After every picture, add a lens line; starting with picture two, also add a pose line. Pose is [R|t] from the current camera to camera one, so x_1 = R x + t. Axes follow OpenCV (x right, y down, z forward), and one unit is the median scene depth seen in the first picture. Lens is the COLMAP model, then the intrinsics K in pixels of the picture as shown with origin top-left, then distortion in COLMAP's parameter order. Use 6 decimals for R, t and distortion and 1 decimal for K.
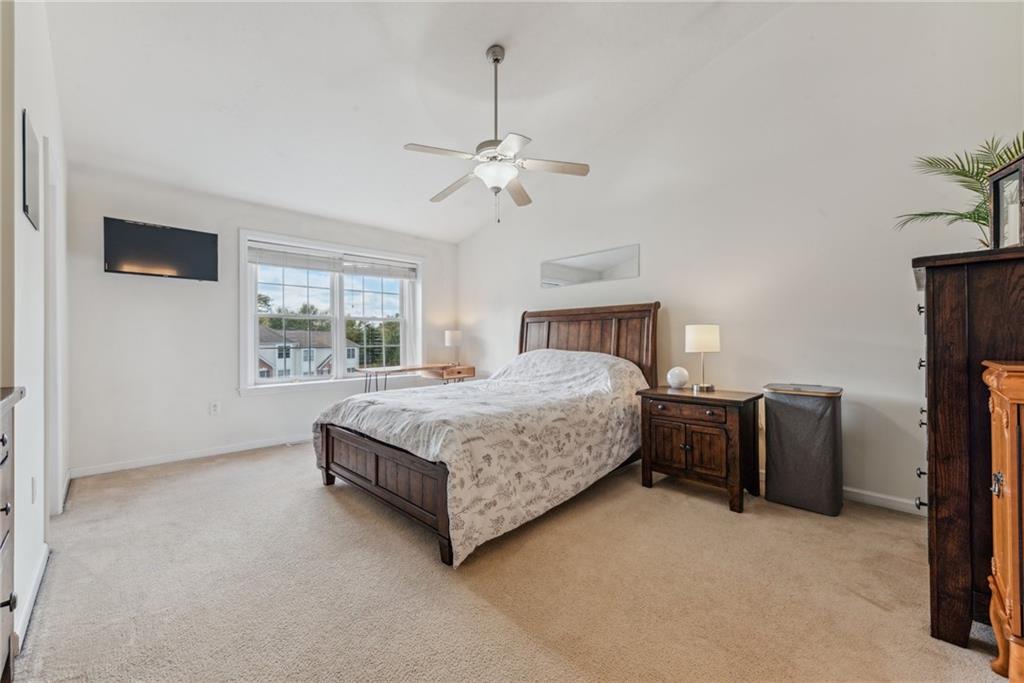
lens RADIAL K [[405.7, 0, 508.9], [0, 405.7, 340.1], [0, 0, 1]] dist [-0.000716, -0.000014]
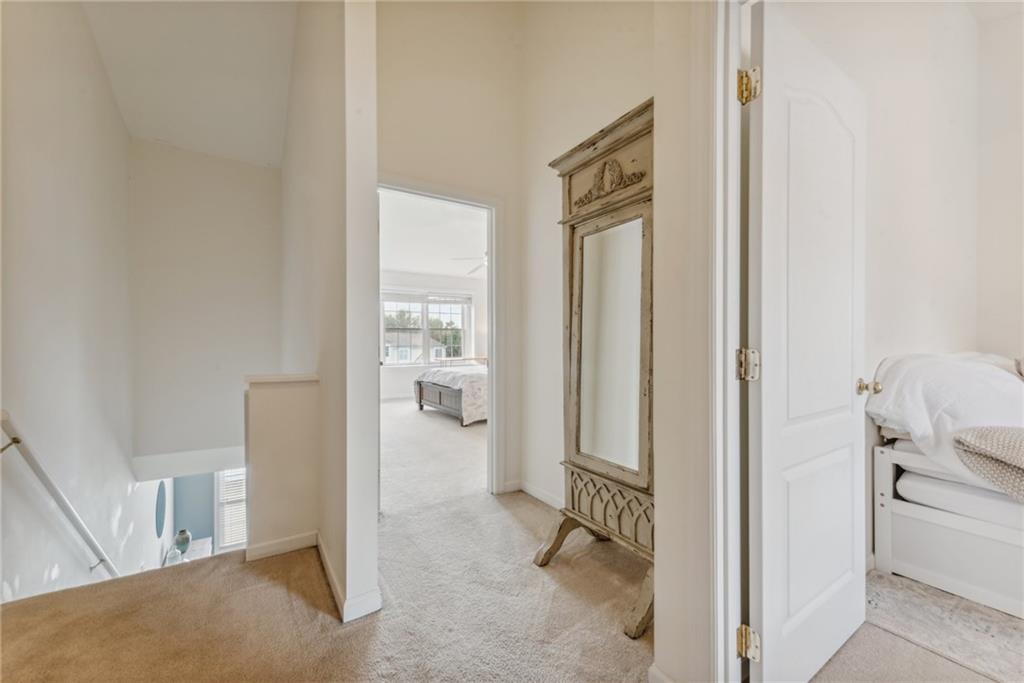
lens RADIAL K [[405.7, 0, 514.2], [0, 405.7, 342.6], [0, 0, 1]] dist [-0.000716, -0.000014]
pose [[0.981296, -0.004748, -0.192448, 0.309267], [0.005874, 0.999969, 0.005279, -0.005312], [0.192417, -0.006310, 0.981293, -0.686971]]
